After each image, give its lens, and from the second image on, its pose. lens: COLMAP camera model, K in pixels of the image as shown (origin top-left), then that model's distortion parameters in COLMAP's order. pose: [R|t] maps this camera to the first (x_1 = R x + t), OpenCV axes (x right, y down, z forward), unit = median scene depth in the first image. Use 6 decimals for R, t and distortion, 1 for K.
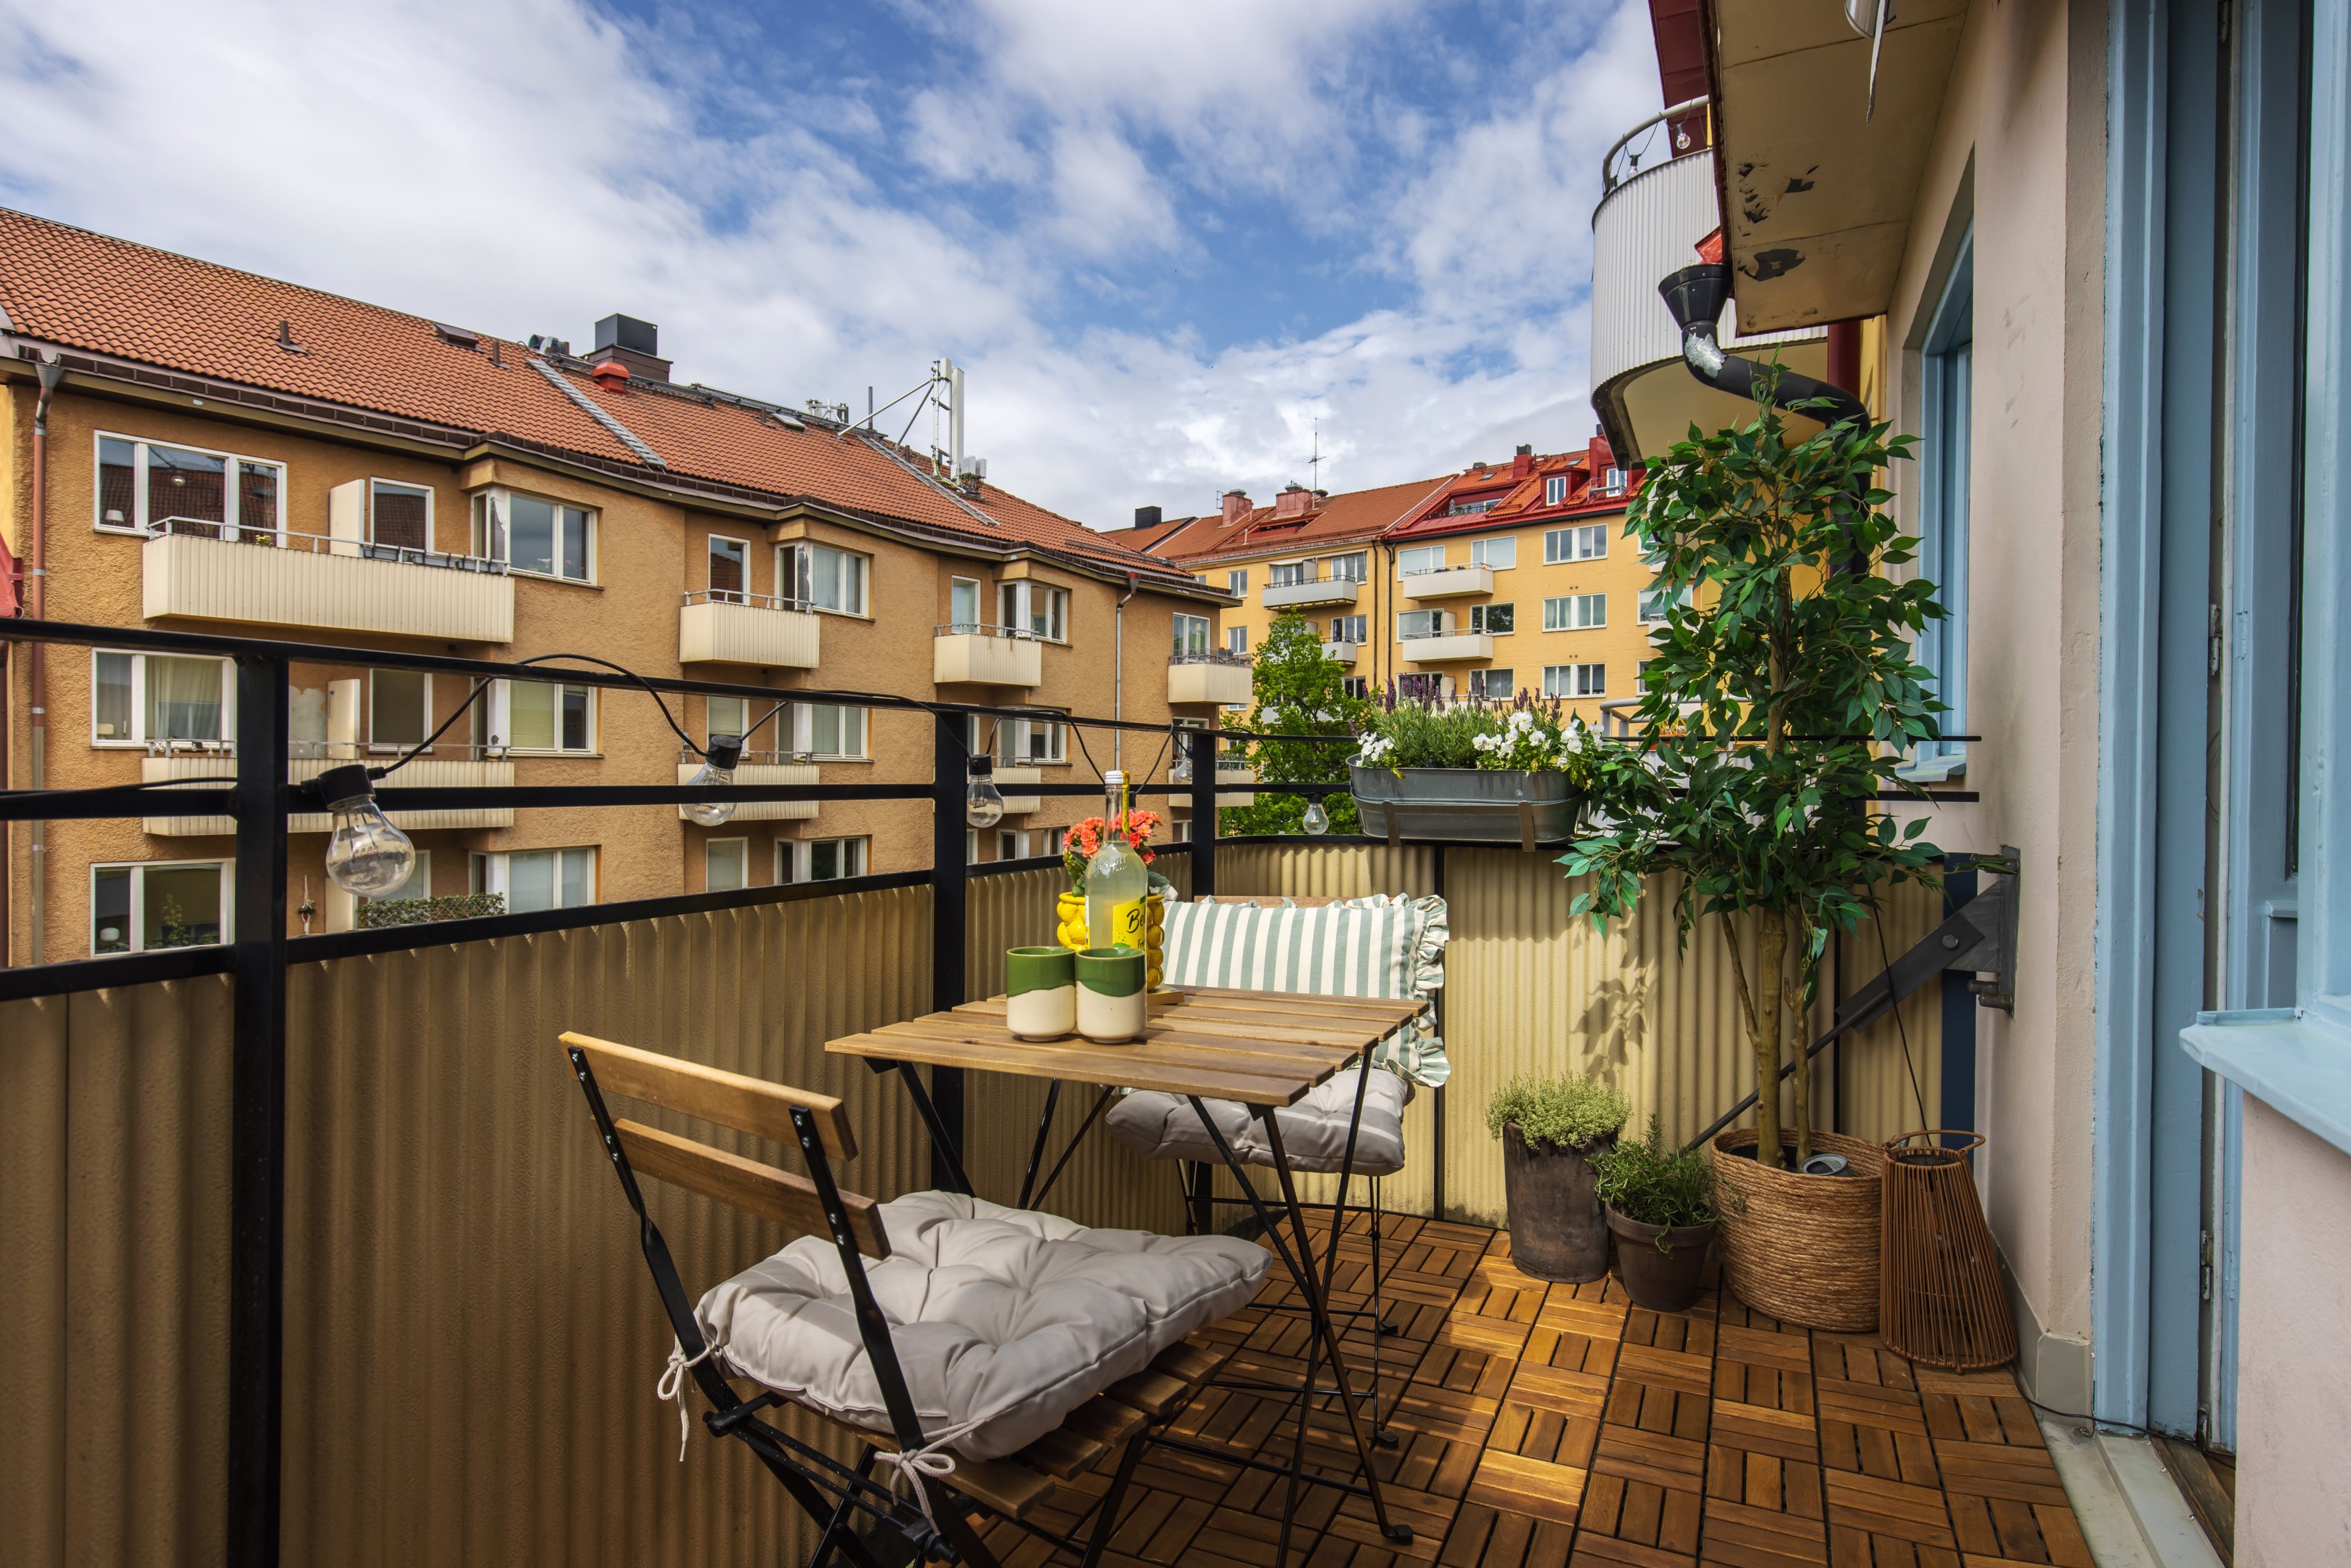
lens RADIAL K [[1272.3, 0, 1163.4], [0, 1272.3, 776.8], [0, 0, 1]] dist [0.000757, -0.001009]
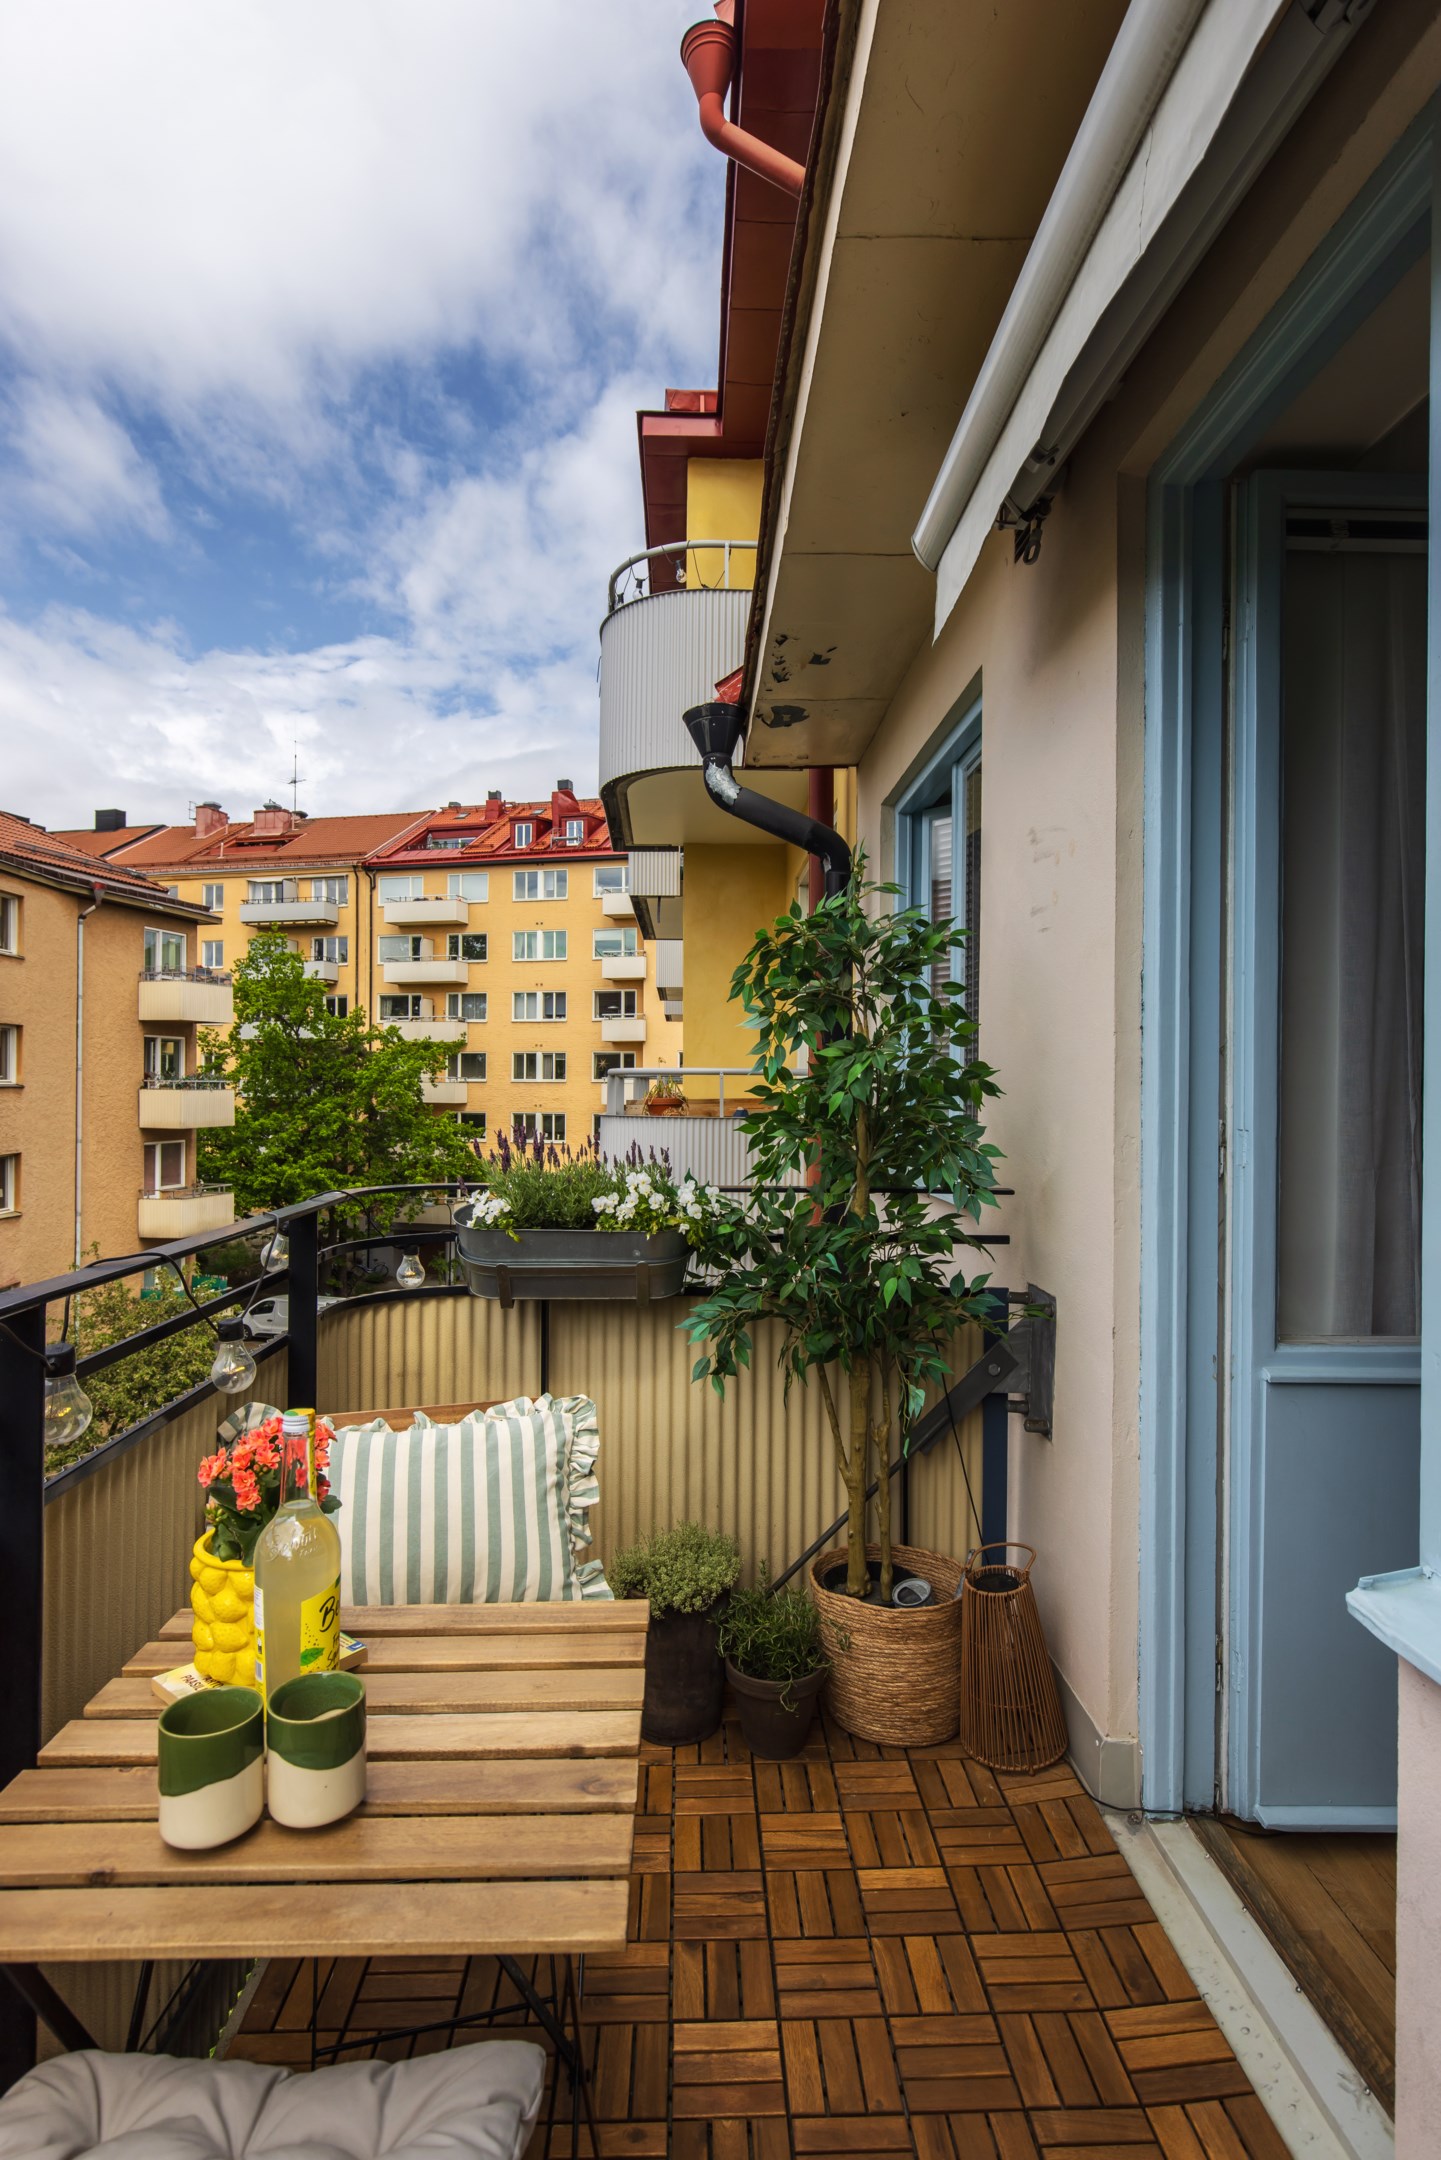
lens RADIAL K [[1169.1, 0, 727.9], [0, 1169.1, 1085.0], [0, 0, 1]] dist [0.000757, -0.001009]
pose [[0.889533, -0.000341, 0.456871, -0.076345], [0.001666, 0.999995, -0.002496, -0.118494], [-0.456868, 0.002982, 0.889530, 0.154643]]
